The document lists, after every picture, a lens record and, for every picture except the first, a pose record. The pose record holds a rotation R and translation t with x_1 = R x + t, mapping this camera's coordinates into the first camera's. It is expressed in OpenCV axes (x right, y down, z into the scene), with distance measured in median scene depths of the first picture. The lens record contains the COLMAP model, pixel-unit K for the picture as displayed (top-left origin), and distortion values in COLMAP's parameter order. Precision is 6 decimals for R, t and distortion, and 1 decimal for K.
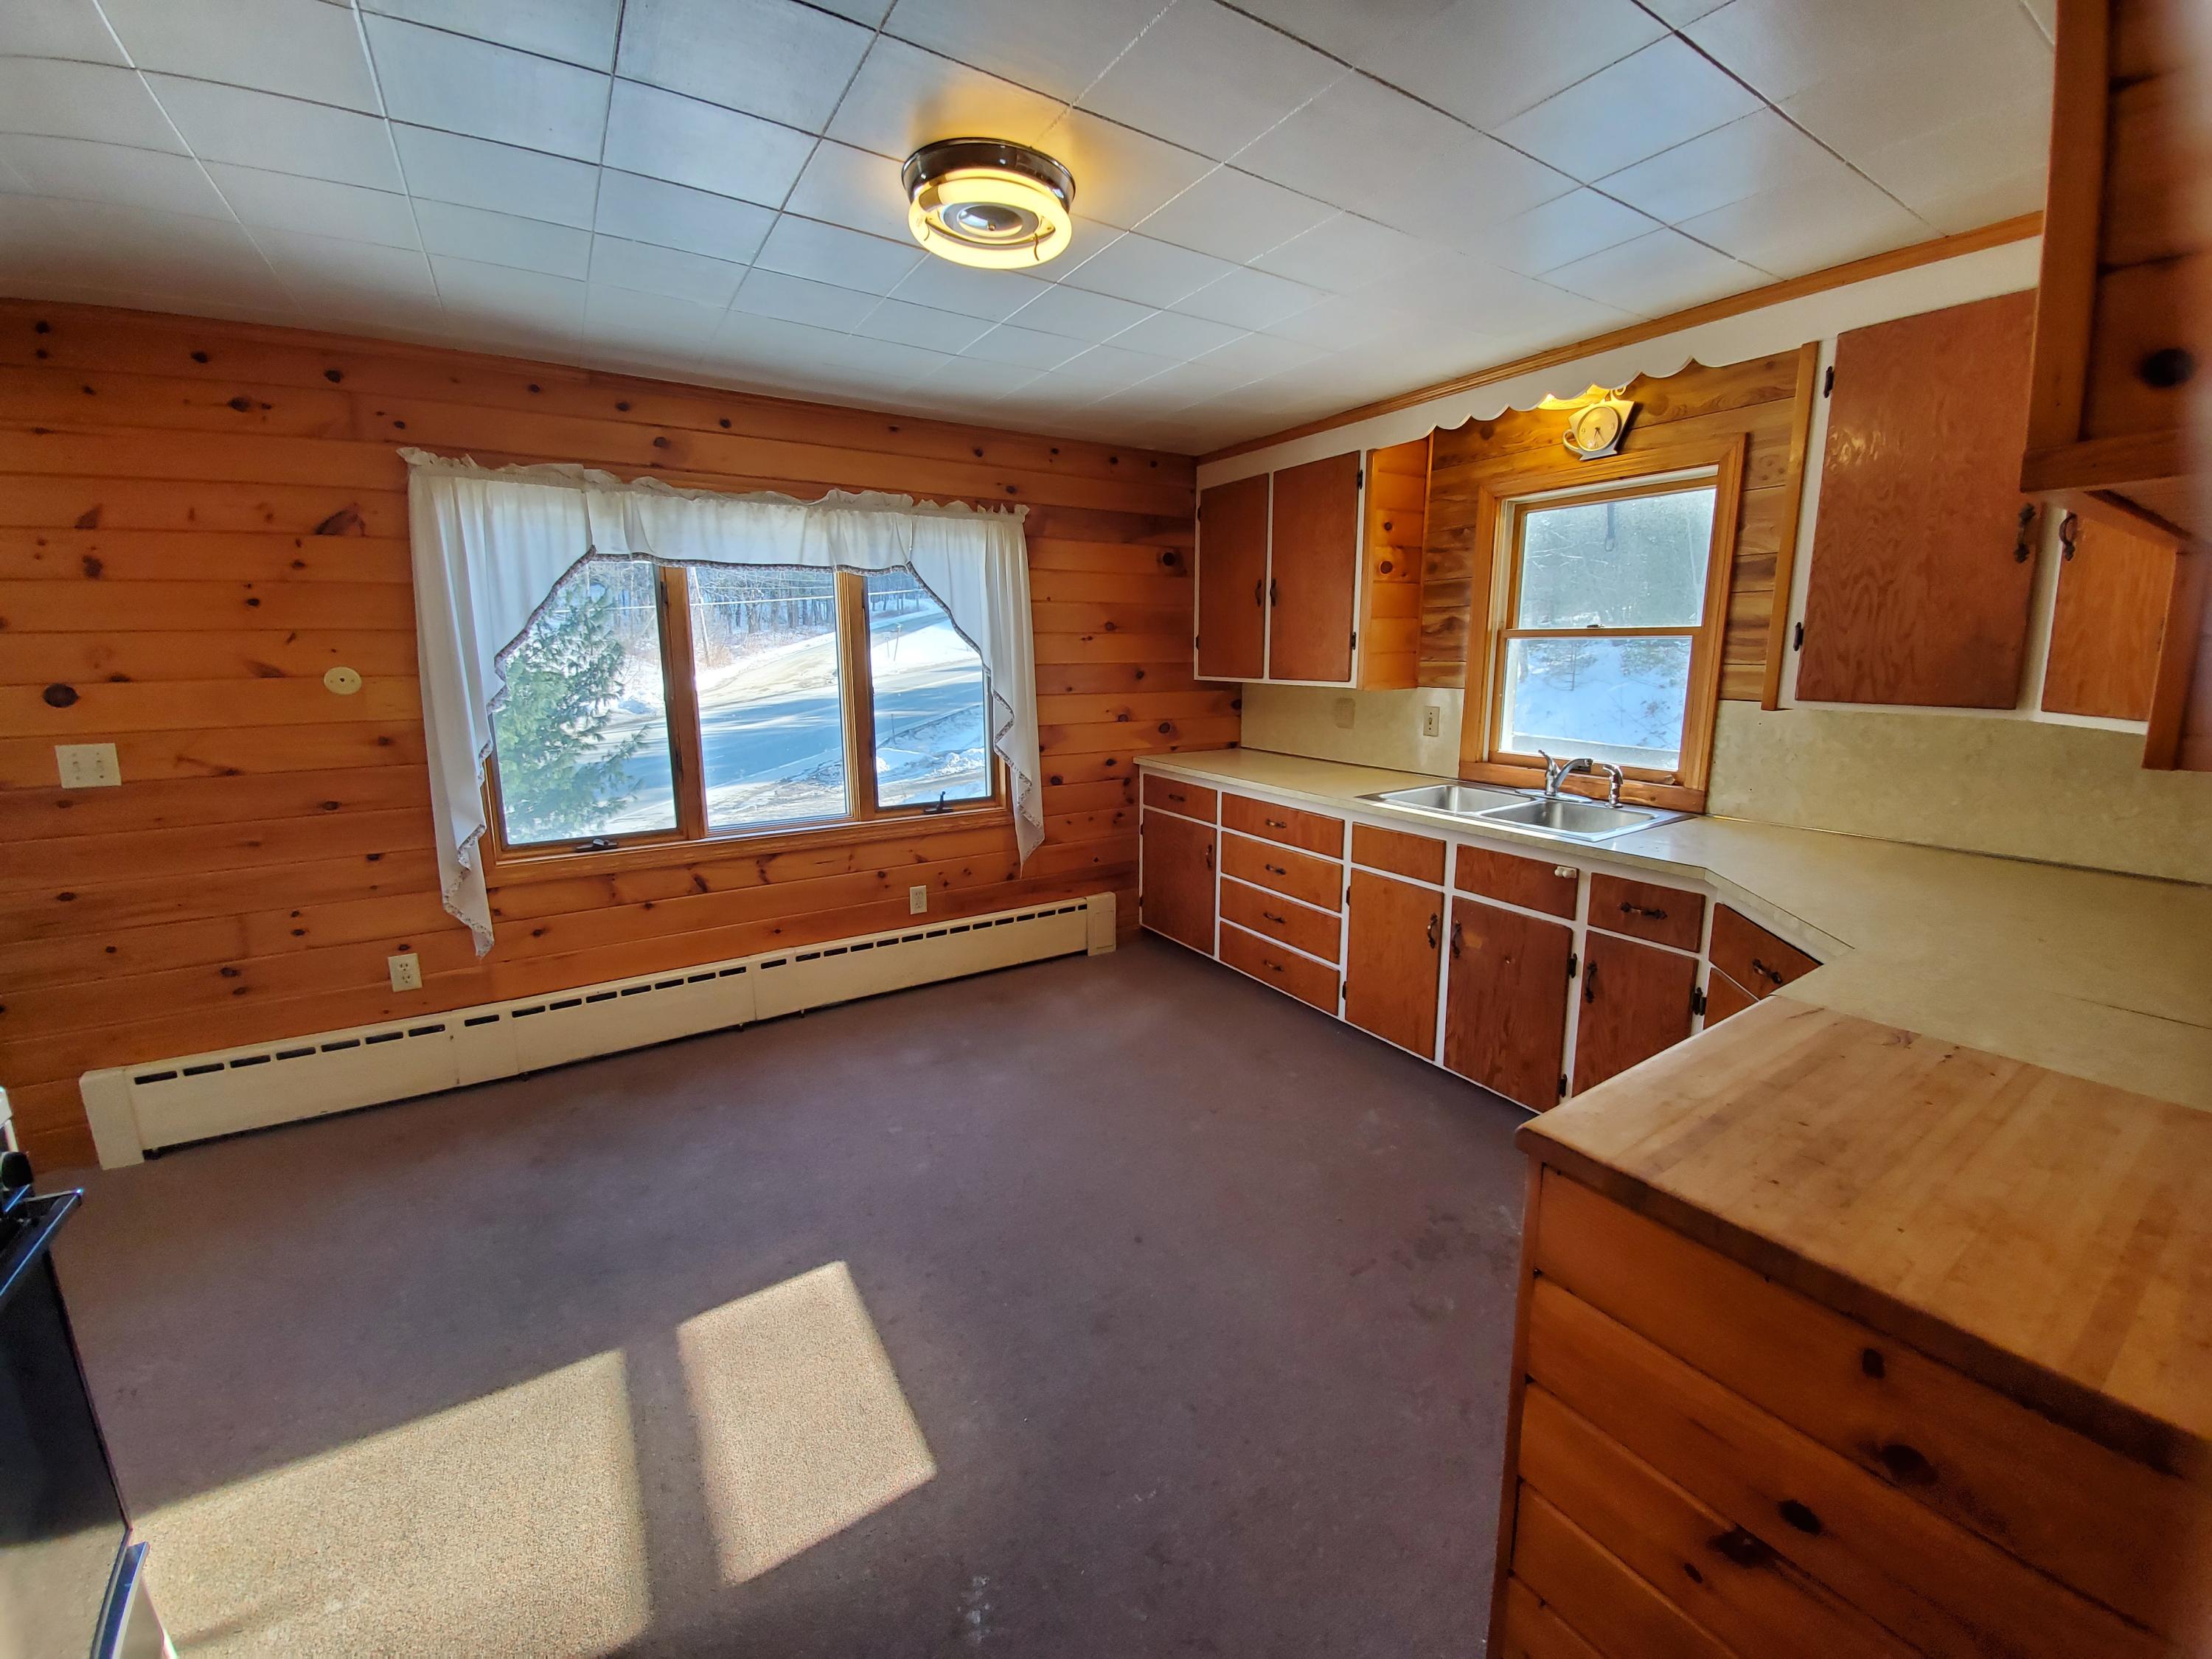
lens RADIAL K [[874.4, 0, 1127.2], [0, 874.4, 801.2], [0, 0, 1]] dist [0.010899, -0.015868]
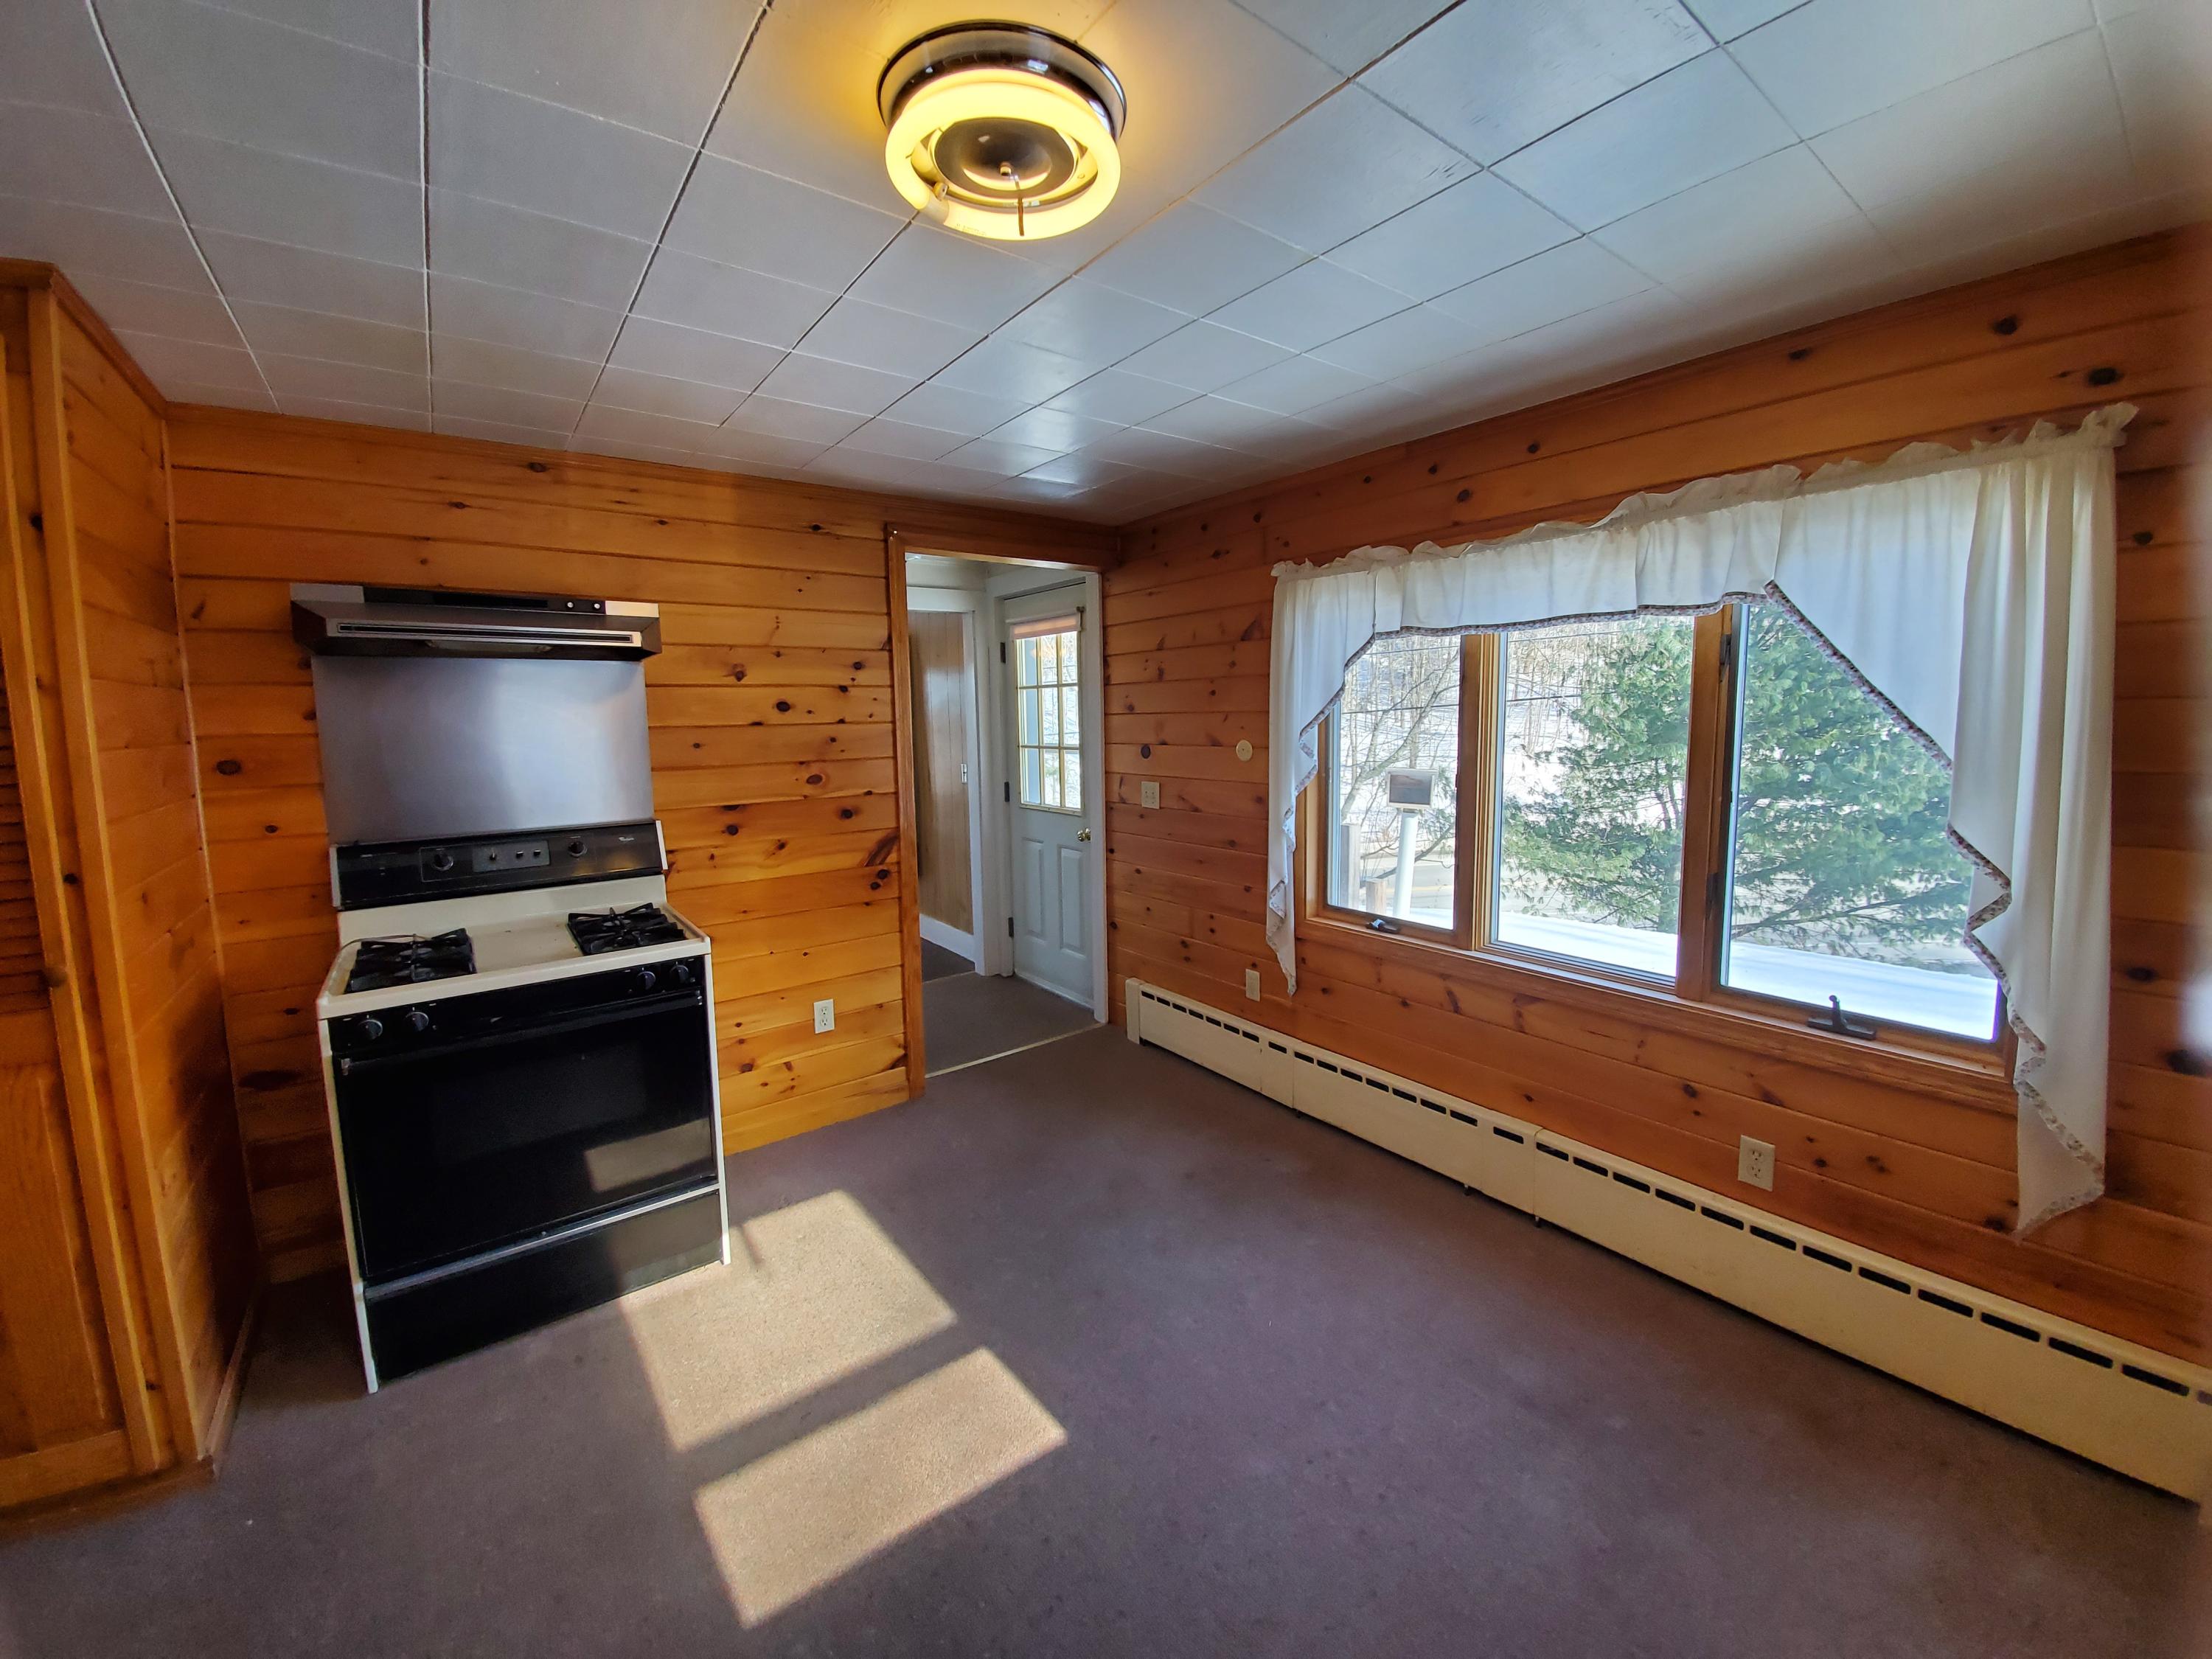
lens RADIAL K [[874.4, 0, 1127.2], [0, 874.4, 801.2], [0, 0, 1]] dist [0.010899, -0.015868]
pose [[0.077888, 0.102225, -0.991707, 0.341608], [-0.154662, 0.983926, 0.089275, -0.134776], [0.984892, 0.146426, 0.092447, 0.630615]]
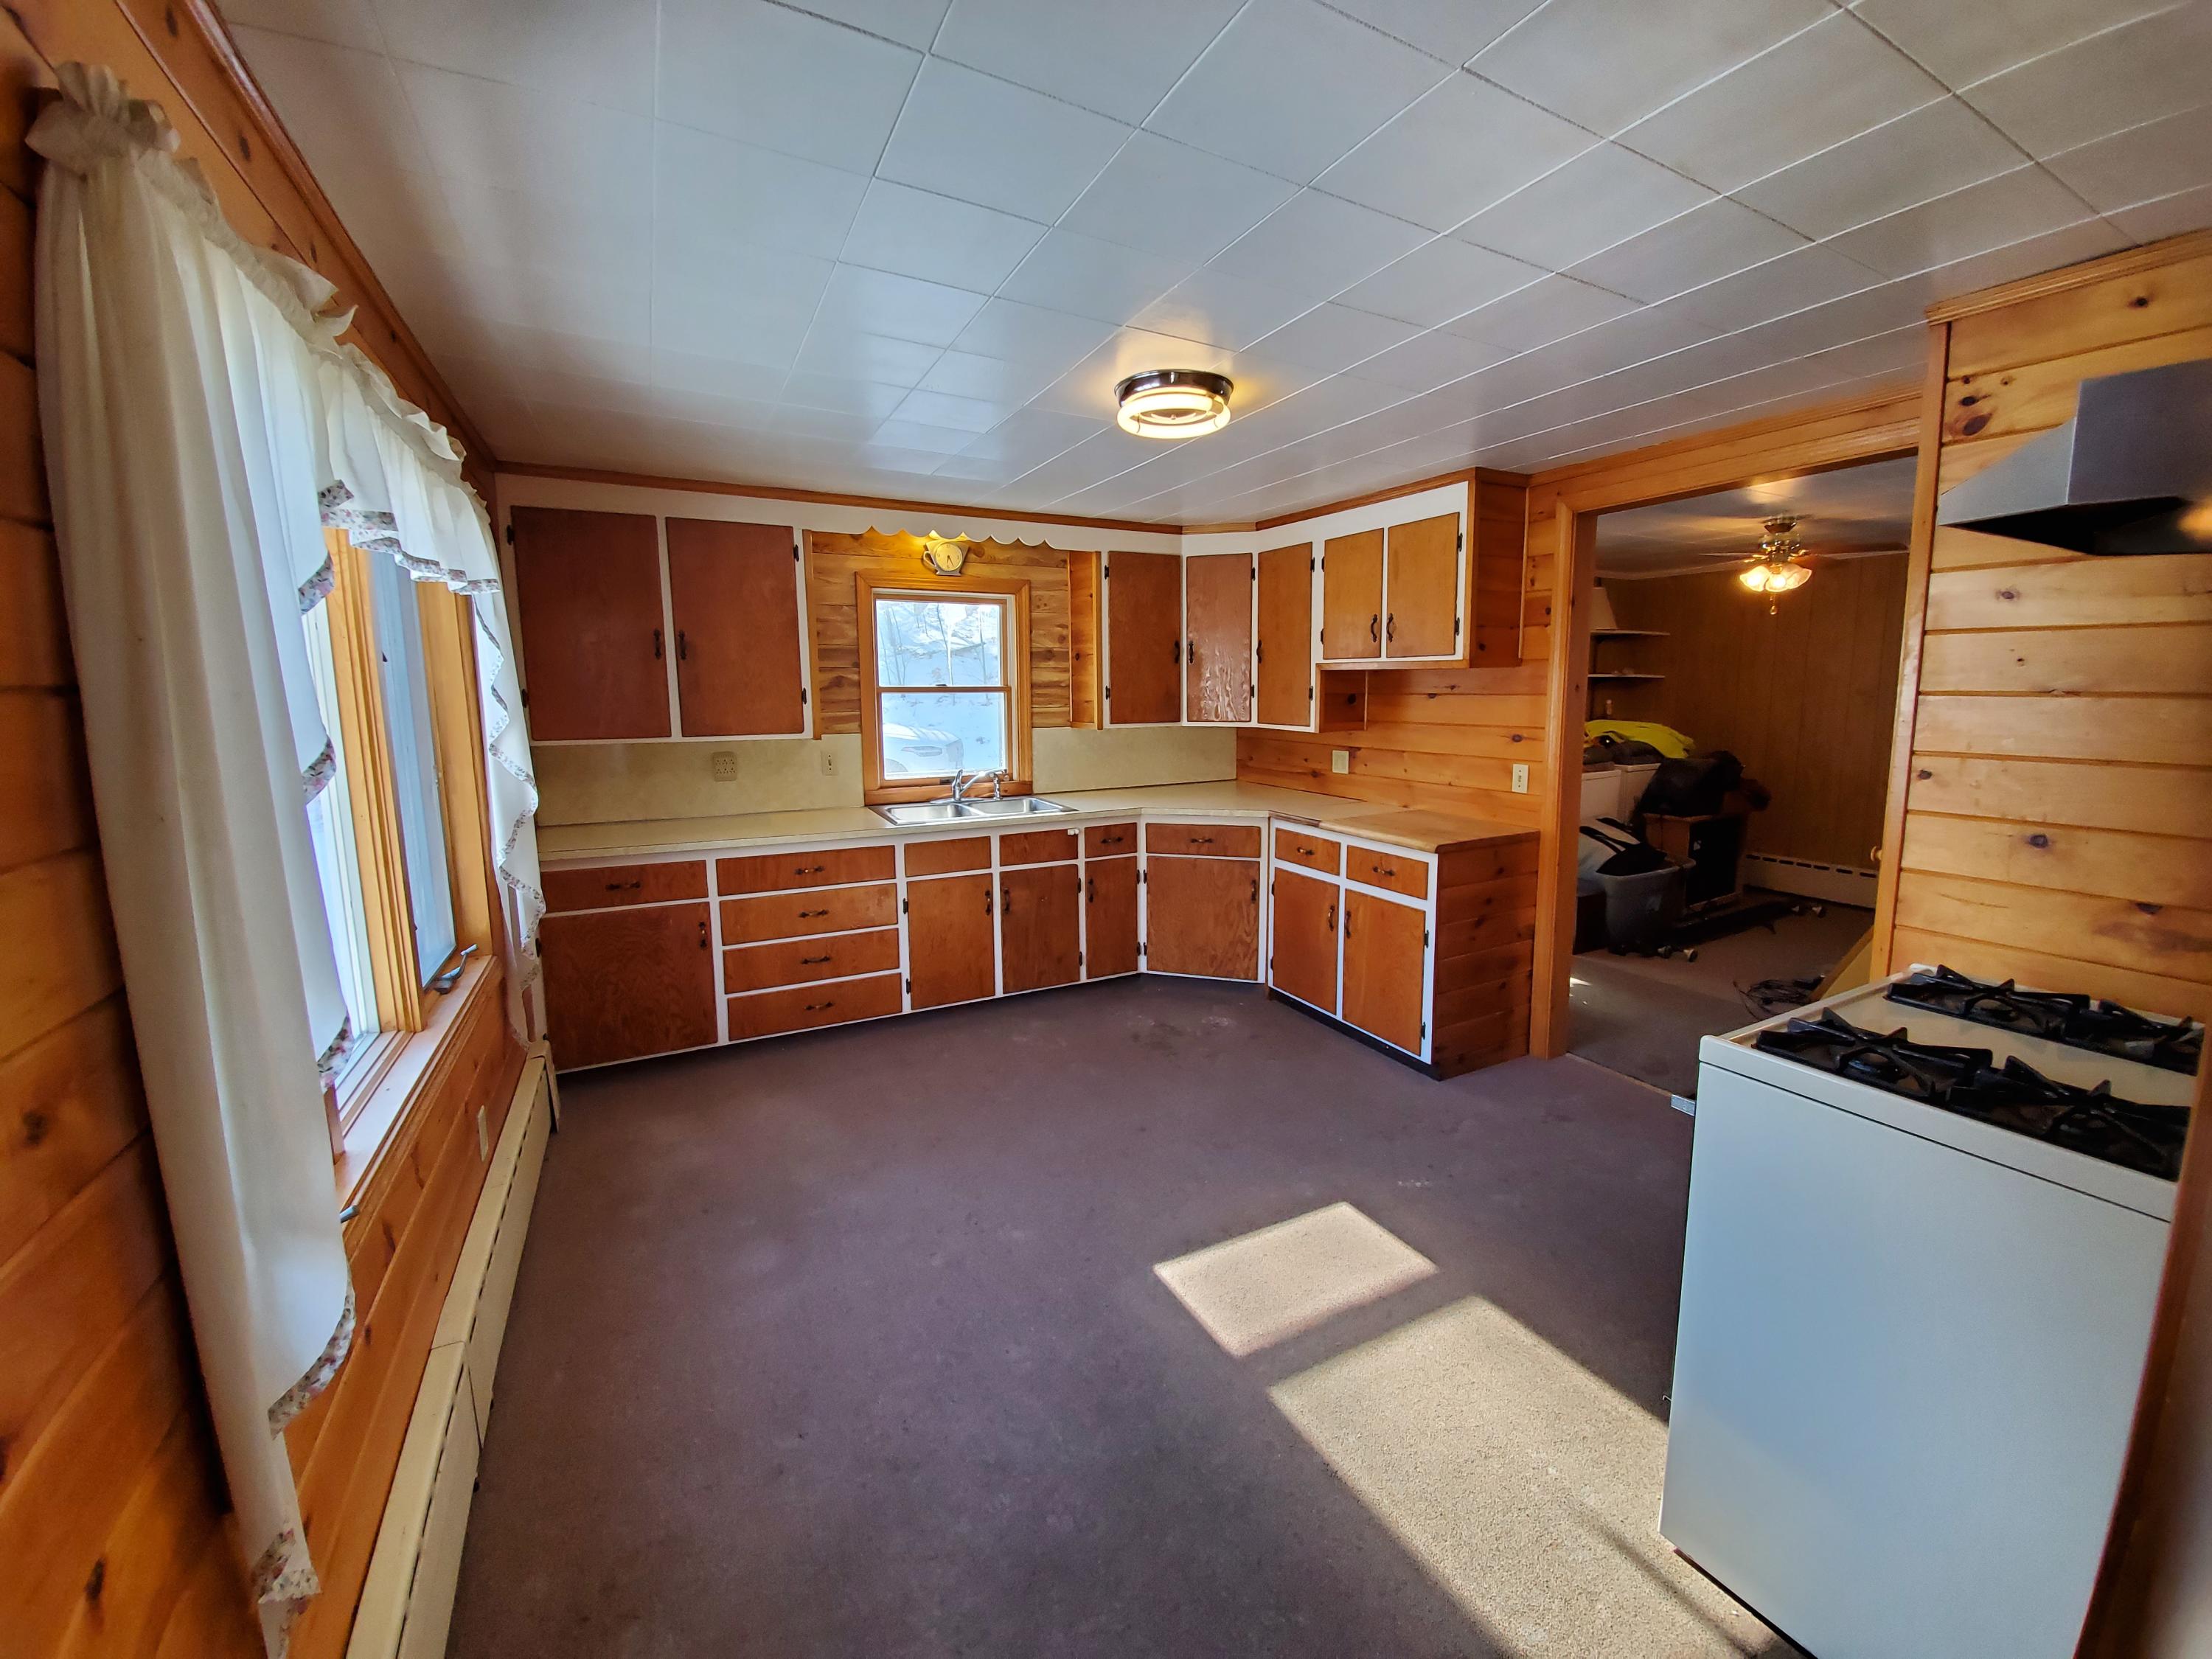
lens RADIAL K [[874.4, 0, 1127.2], [0, 874.4, 801.2], [0, 0, 1]] dist [0.010899, -0.015868]
pose [[0.084424, -0.128142, 0.988156, -0.951765], [0.177912, 0.977699, 0.111586, -0.120978], [-0.980418, 0.166384, 0.105340, 0.586883]]
